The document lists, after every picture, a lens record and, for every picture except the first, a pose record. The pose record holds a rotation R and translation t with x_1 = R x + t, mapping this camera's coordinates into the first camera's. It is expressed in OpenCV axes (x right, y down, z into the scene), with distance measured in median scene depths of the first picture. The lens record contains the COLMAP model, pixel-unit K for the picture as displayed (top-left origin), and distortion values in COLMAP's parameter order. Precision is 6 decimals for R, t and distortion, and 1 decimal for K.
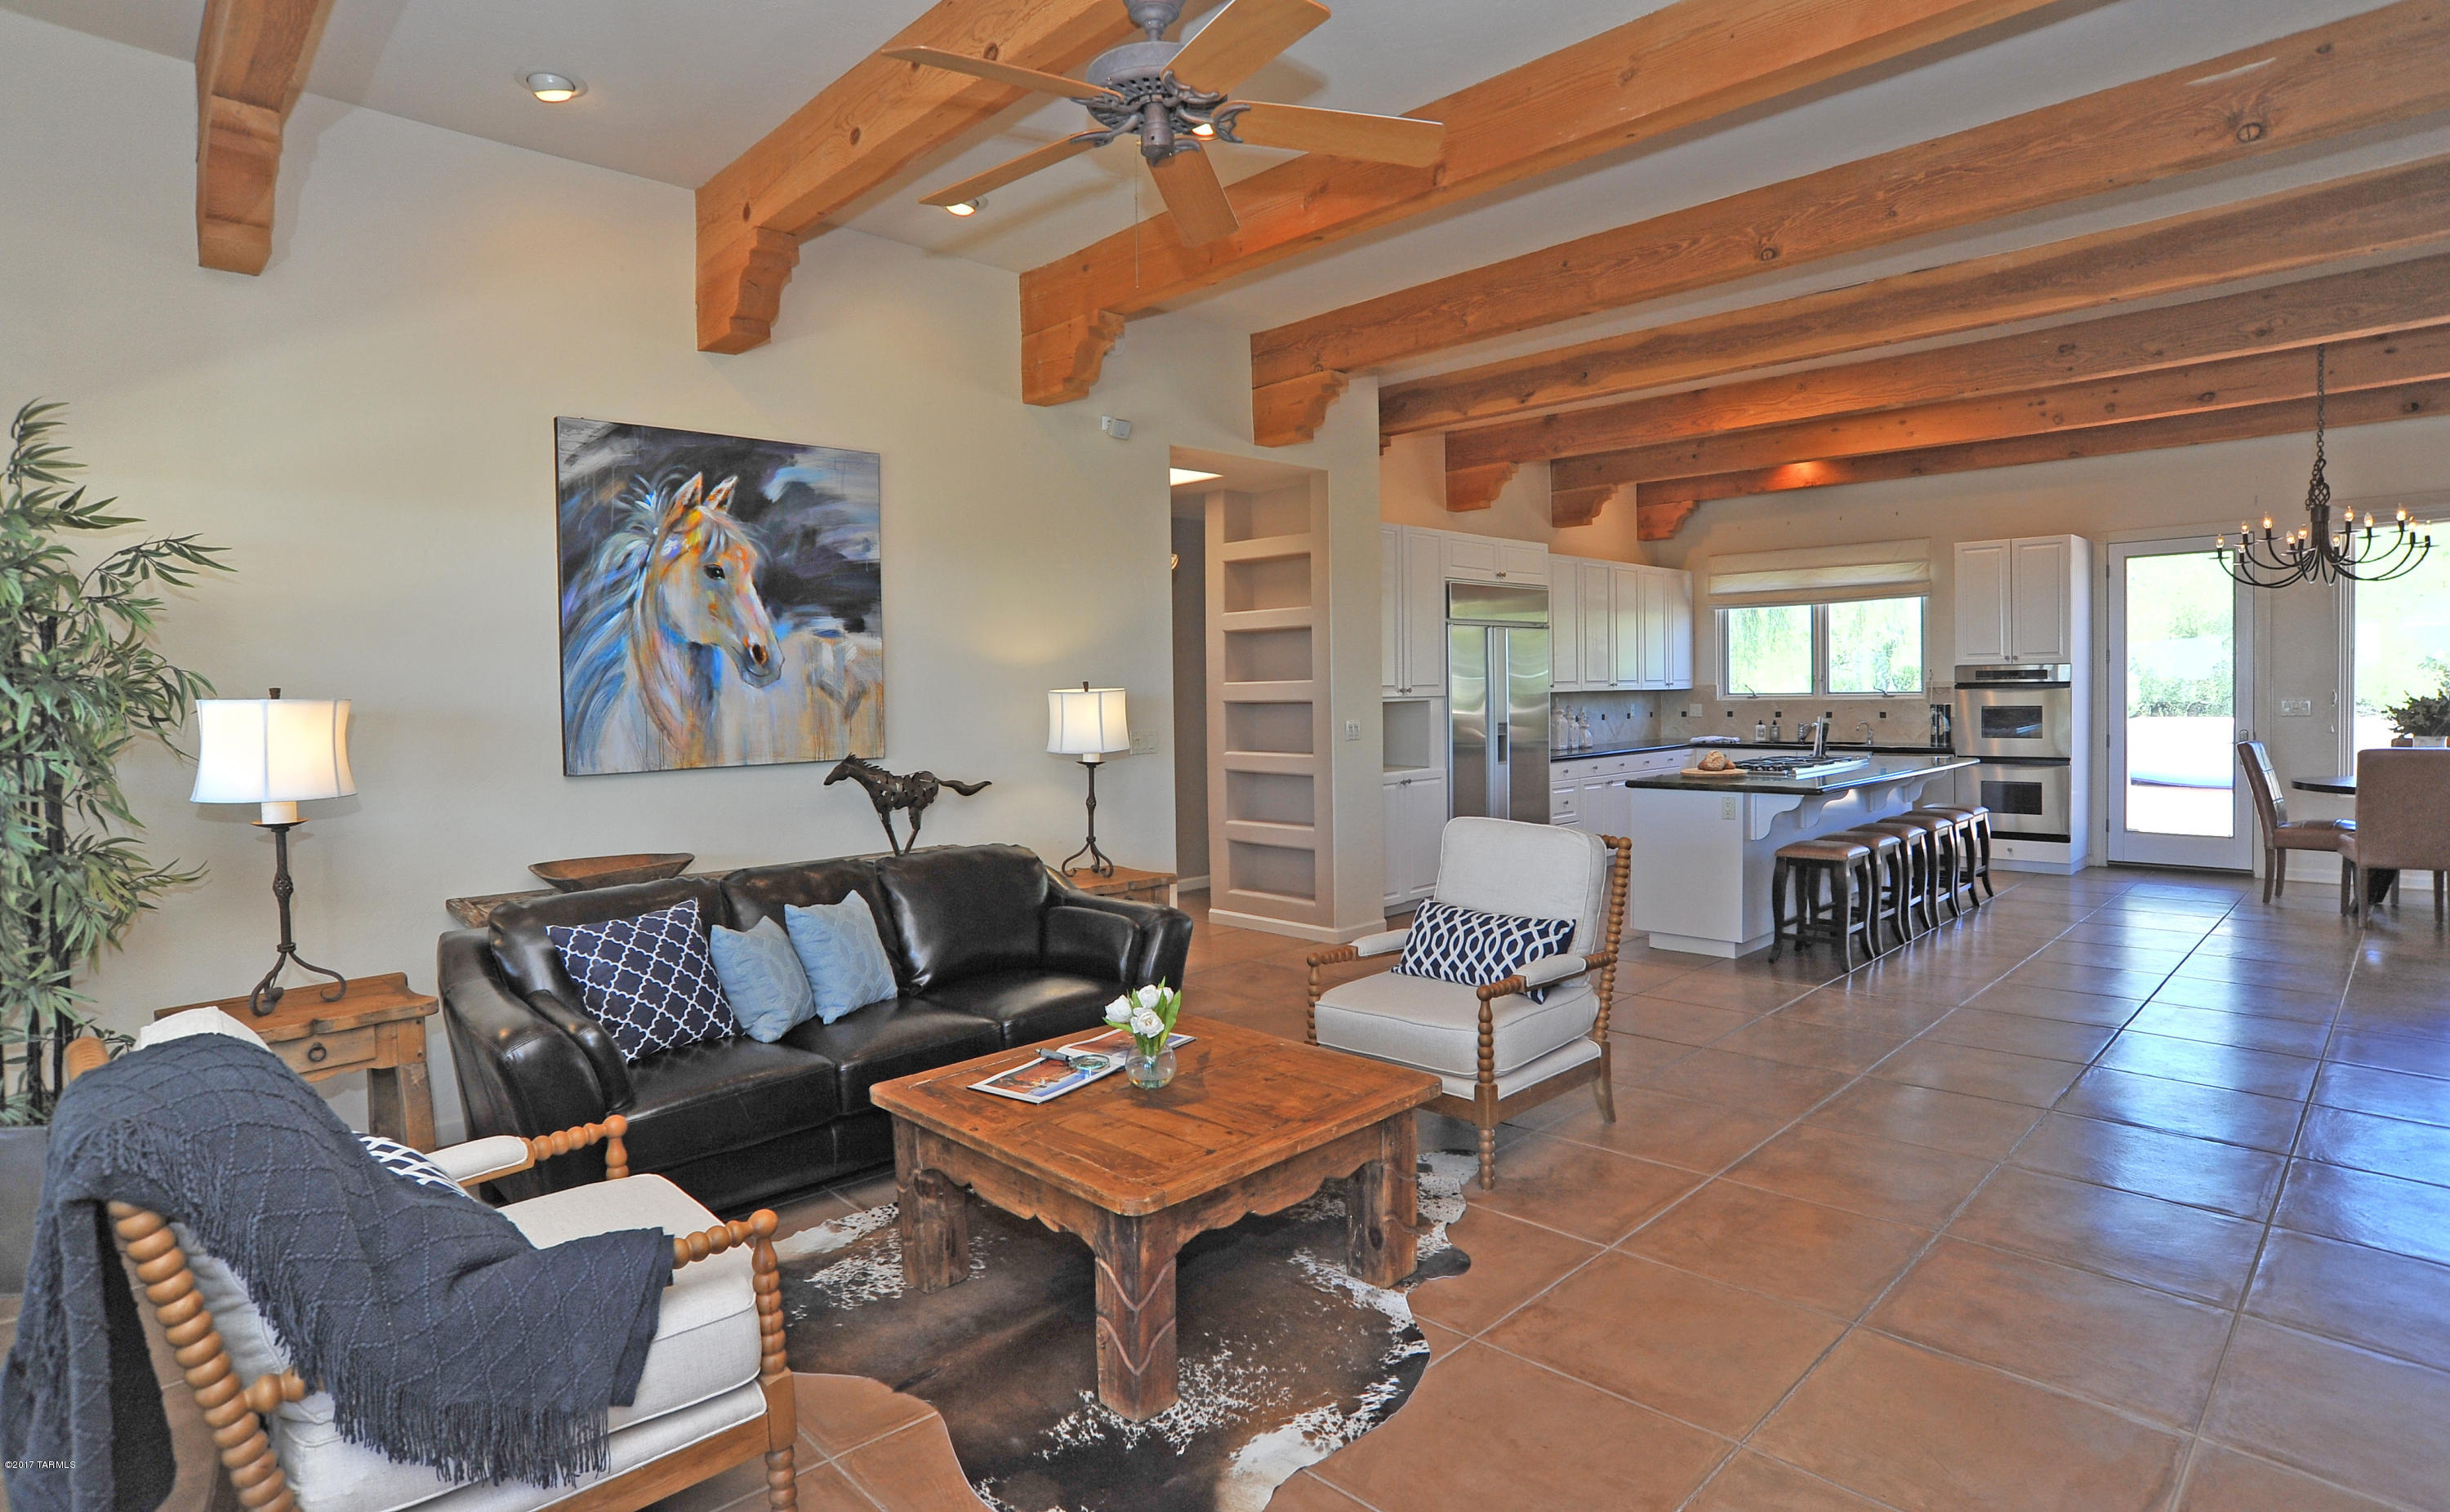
lens RADIAL K [[1239.8, 0, 1225.0], [0, 1239.8, 756.0], [0, 0, 1]] dist [-0.075568, 0.000341]
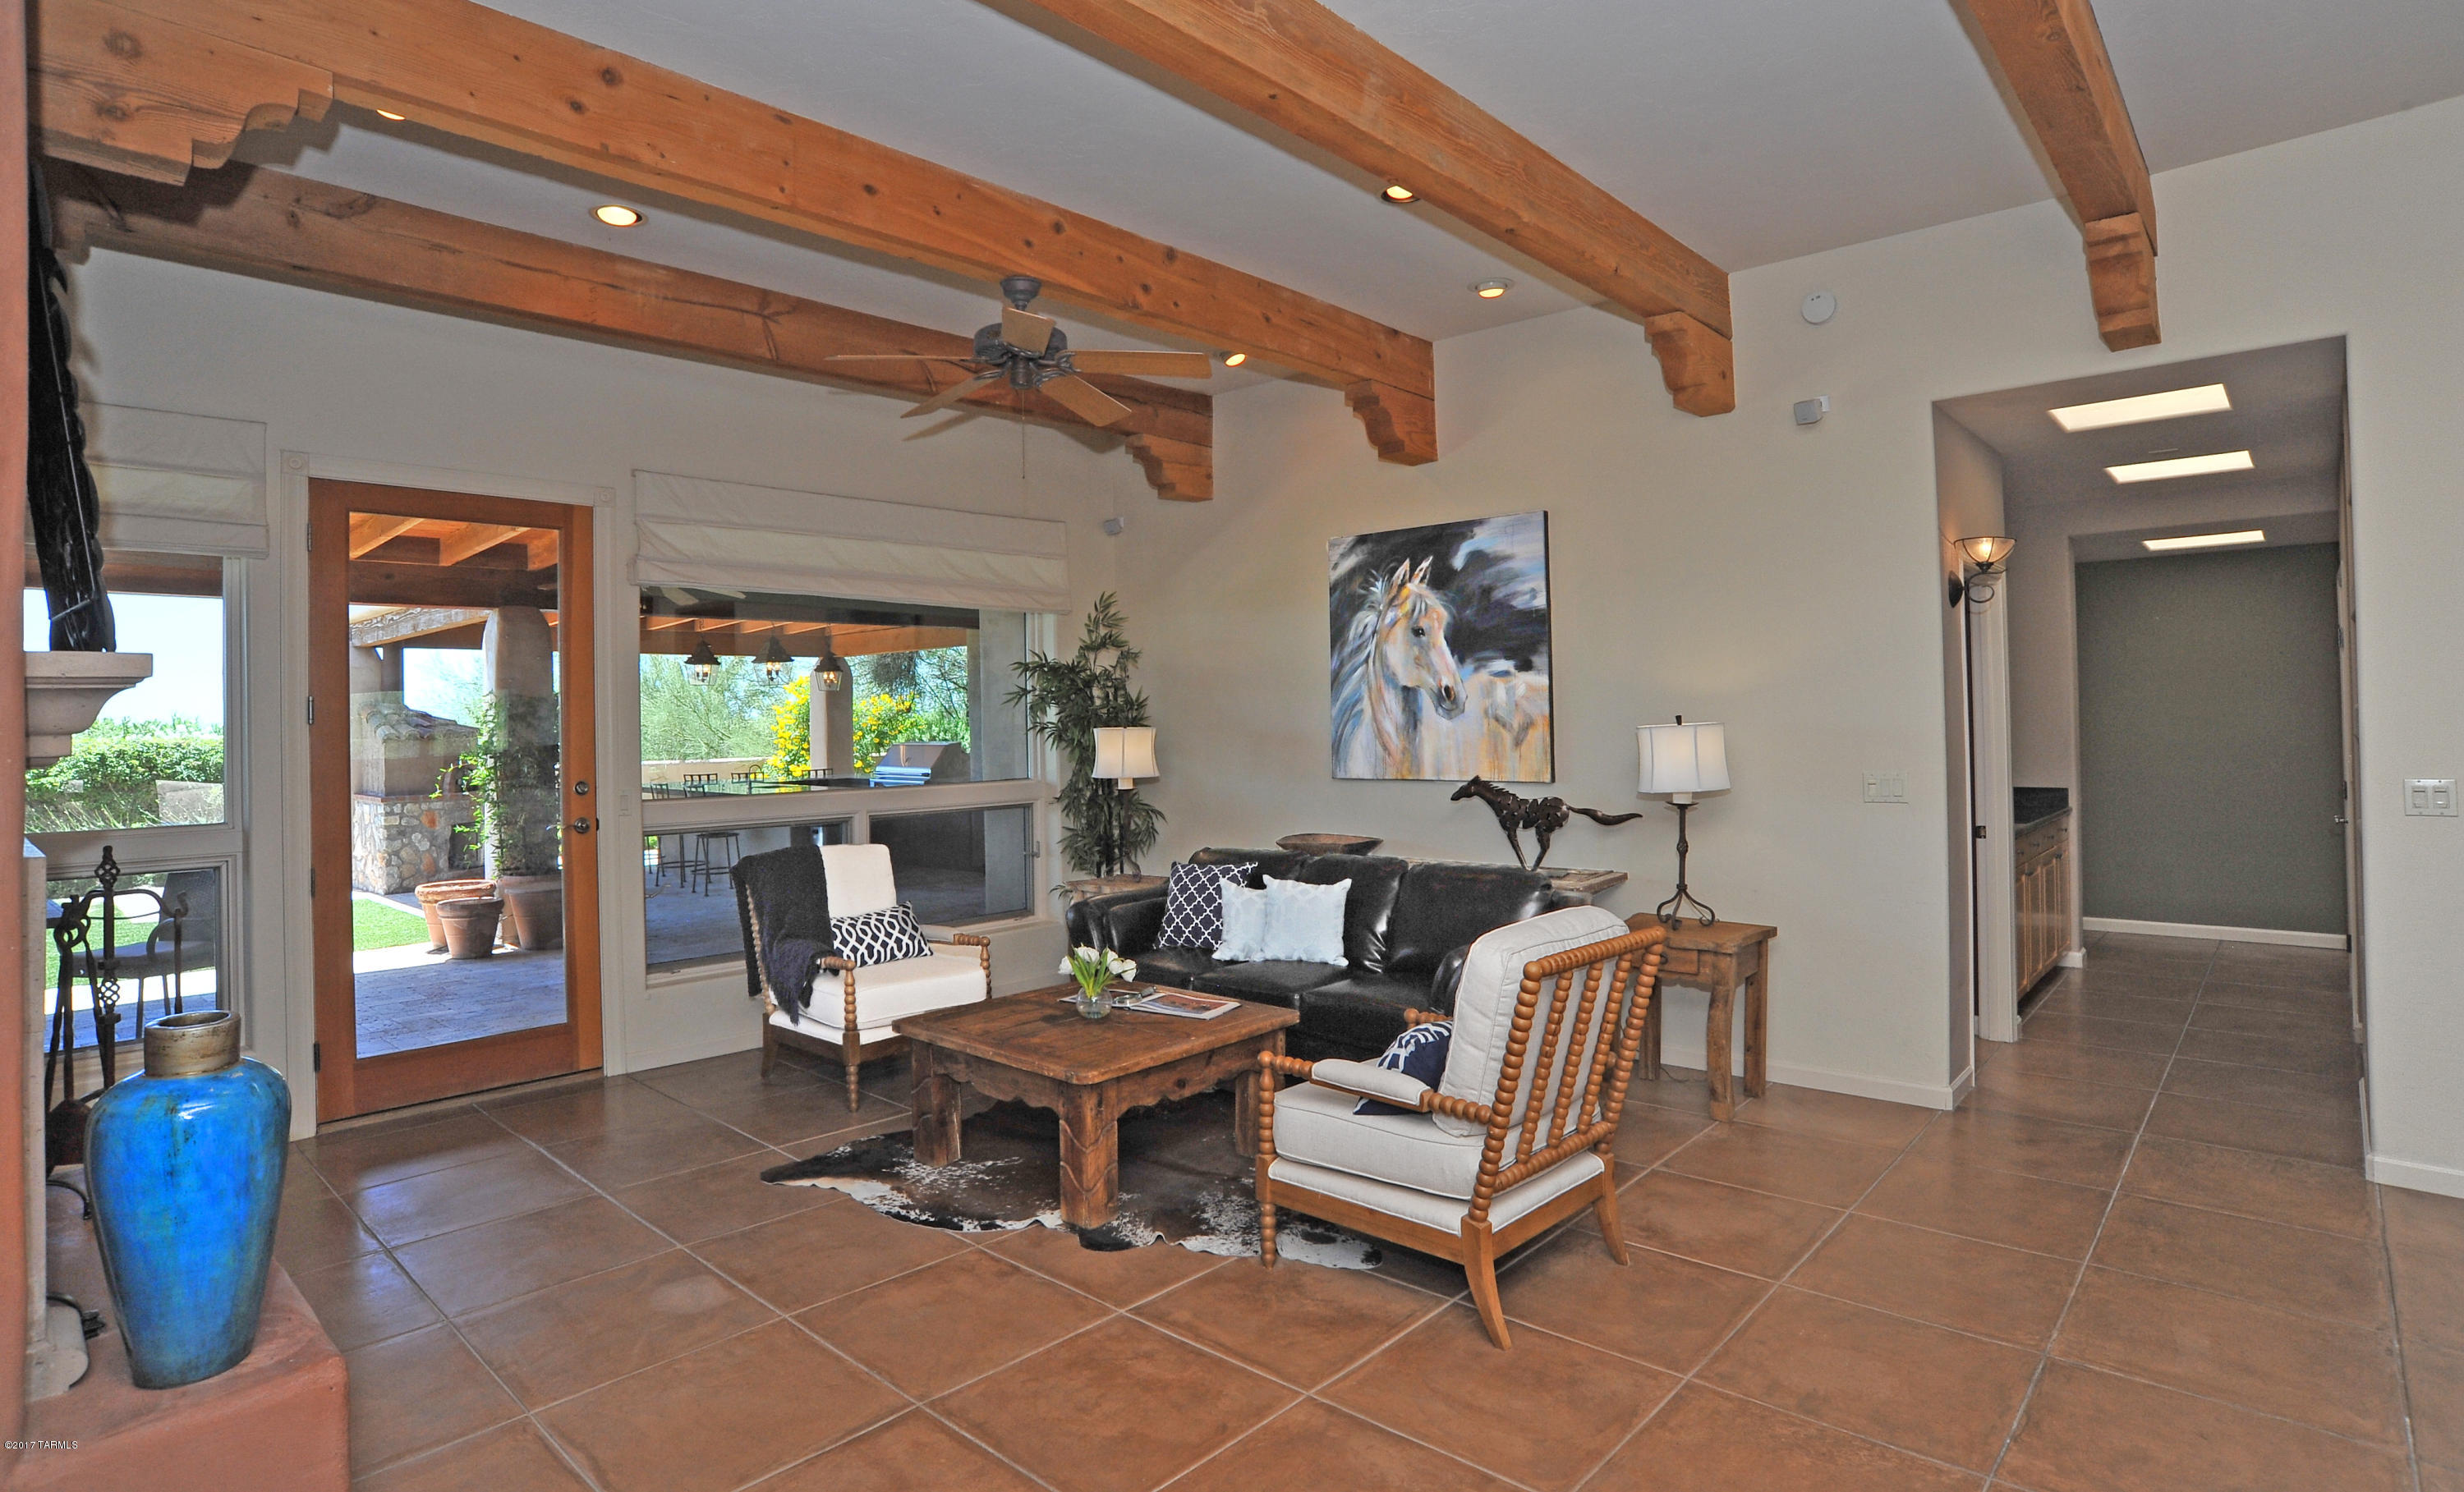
lens RADIAL K [[1272.2, 0, 1232.0], [0, 1272.2, 746.0], [0, 0, 1]] dist [-0.118725, -0.000137]
pose [[0.055148, 0.038894, -0.997720, 0.930012], [-0.035622, 0.998682, 0.036962, -0.070186], [0.997843, 0.033503, 0.056460, 0.718036]]
